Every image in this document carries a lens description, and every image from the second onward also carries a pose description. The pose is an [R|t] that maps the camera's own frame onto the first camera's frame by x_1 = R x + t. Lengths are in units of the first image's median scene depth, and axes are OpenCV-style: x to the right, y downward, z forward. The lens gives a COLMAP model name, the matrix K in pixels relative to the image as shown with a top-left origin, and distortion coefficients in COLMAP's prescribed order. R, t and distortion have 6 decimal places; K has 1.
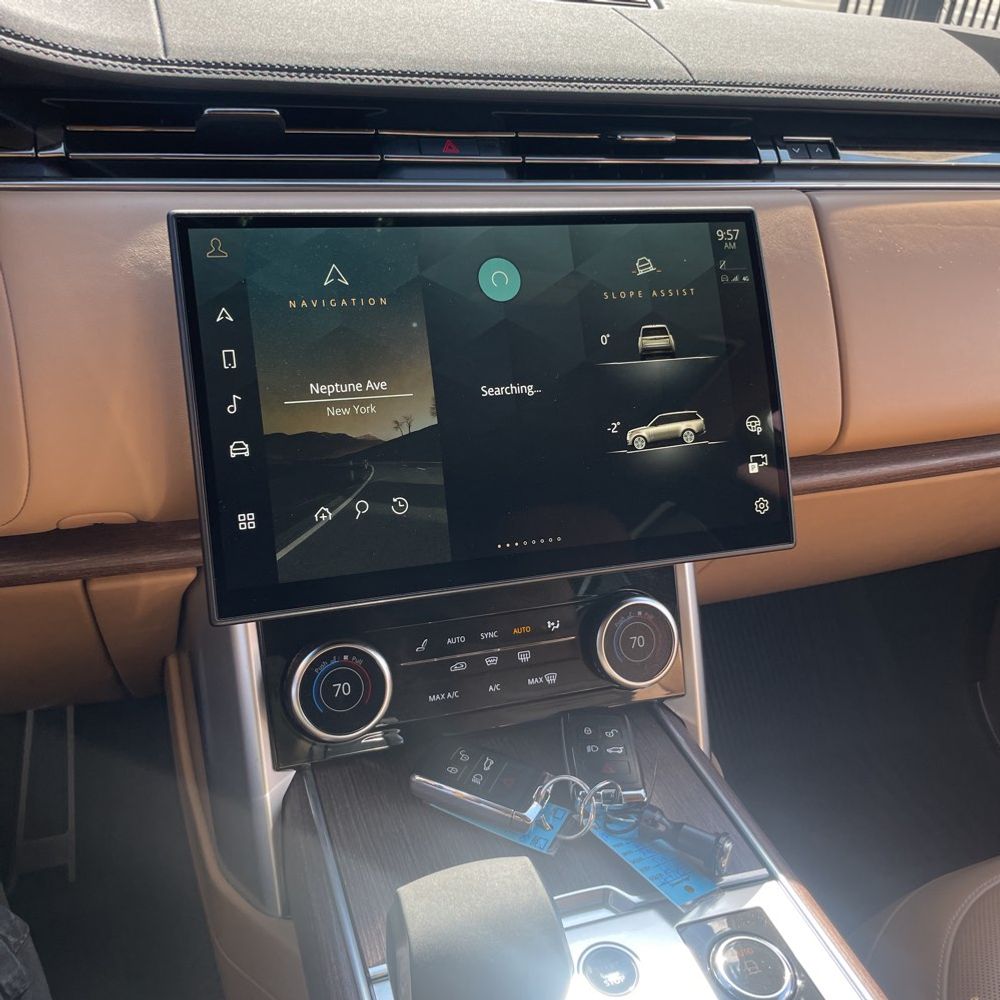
lens RADIAL K [[1000.6, 0, 506.2], [0, 1000.6, 513.5], [0, 0, 1]] dist [0.087305, -0.121120]
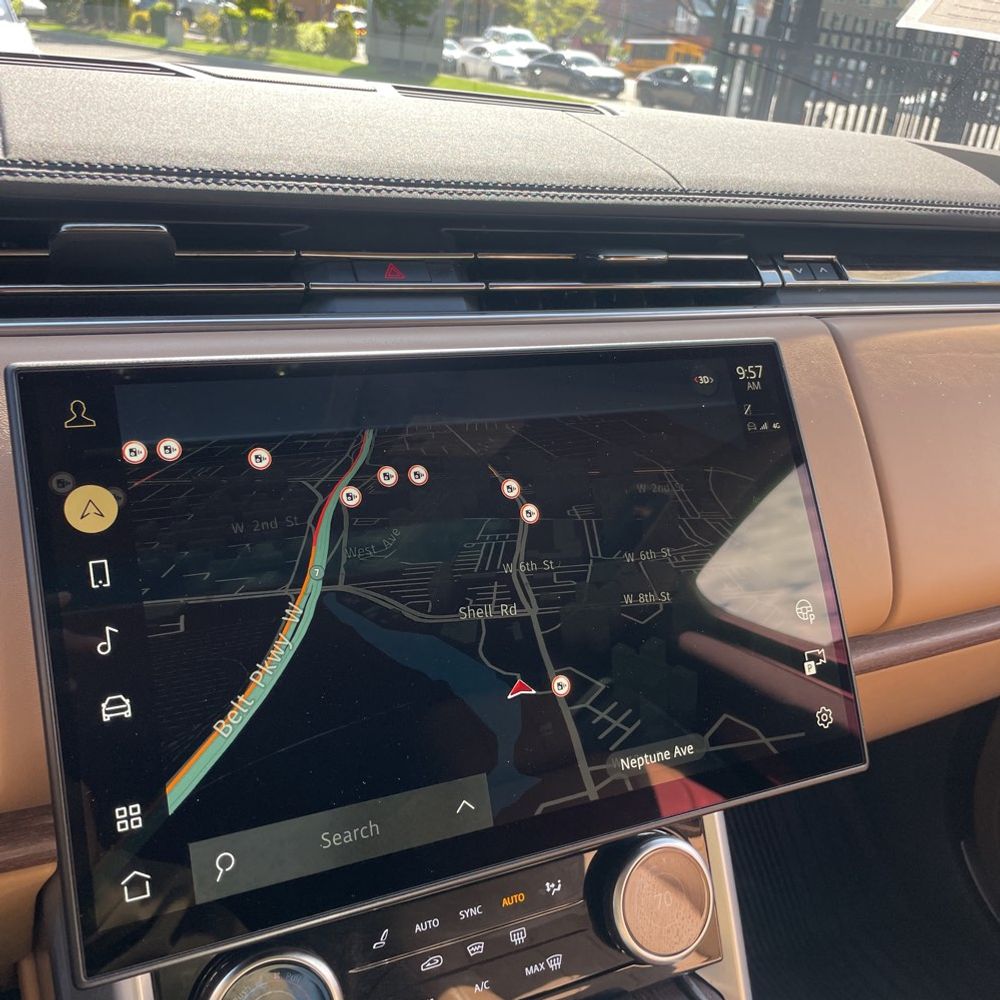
lens RADIAL K [[1027.7, 0, 498.3], [0, 1027.7, 544.1], [0, 0, 1]] dist [0.095874, -0.168150]
pose [[0.994649, -0.043352, 0.093780, -0.058653], [0.052587, 0.993761, -0.098357, -0.073034], [-0.088931, 0.102762, 0.990723, 0.228066]]
